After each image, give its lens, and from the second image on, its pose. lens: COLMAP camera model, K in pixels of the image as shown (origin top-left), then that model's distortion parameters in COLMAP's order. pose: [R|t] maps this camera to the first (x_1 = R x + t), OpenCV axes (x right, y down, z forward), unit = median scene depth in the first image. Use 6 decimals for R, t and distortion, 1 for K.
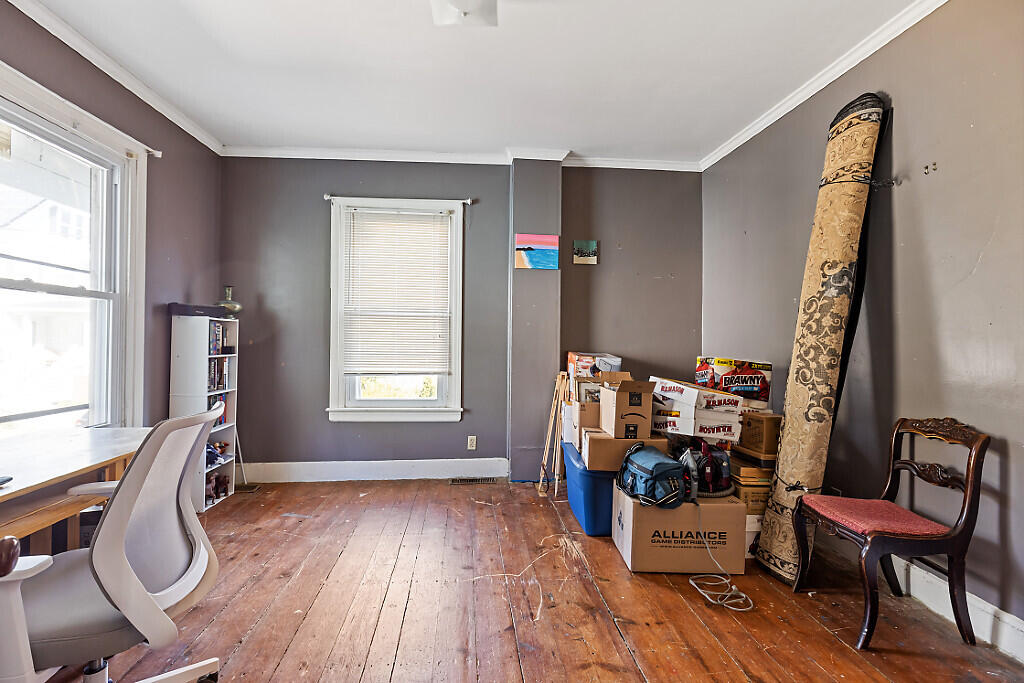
lens RADIAL K [[467.8, 0, 508.9], [0, 467.8, 341.6], [0, 0, 1]] dist [-0.002726, -0.001169]
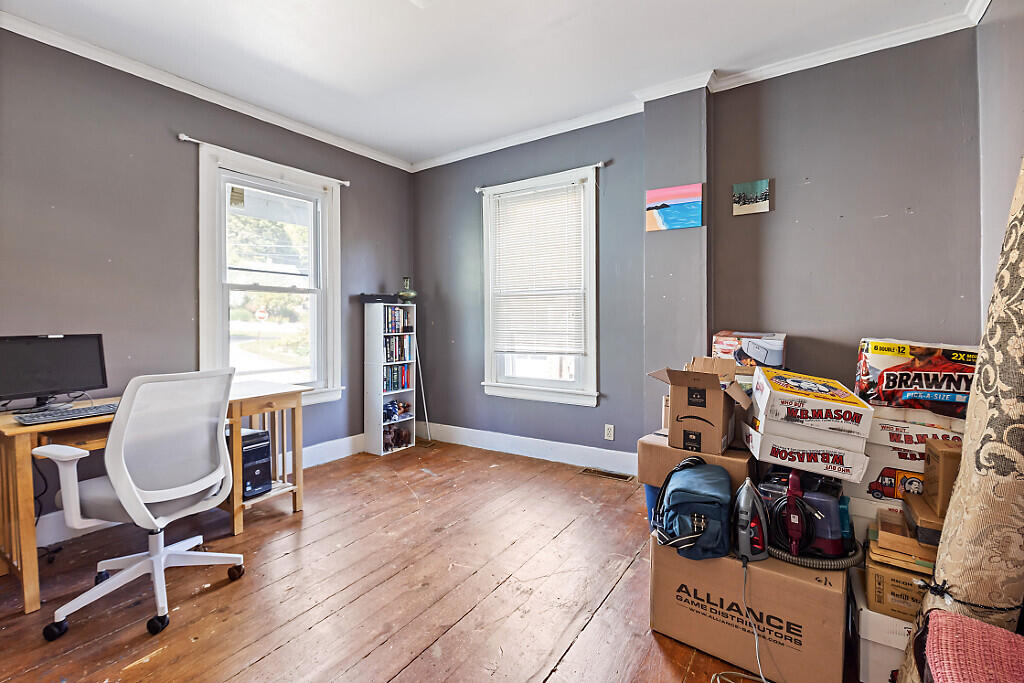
lens RADIAL K [[467.8, 0, 487.1], [0, 467.8, 324.2], [0, 0, 1]] dist [-0.002726, -0.001169]
pose [[0.773234, -0.007940, -0.634071, 0.350979], [0.011816, 0.999928, 0.001889, 0.005007], [0.634010, -0.008953, 0.773273, 0.177604]]
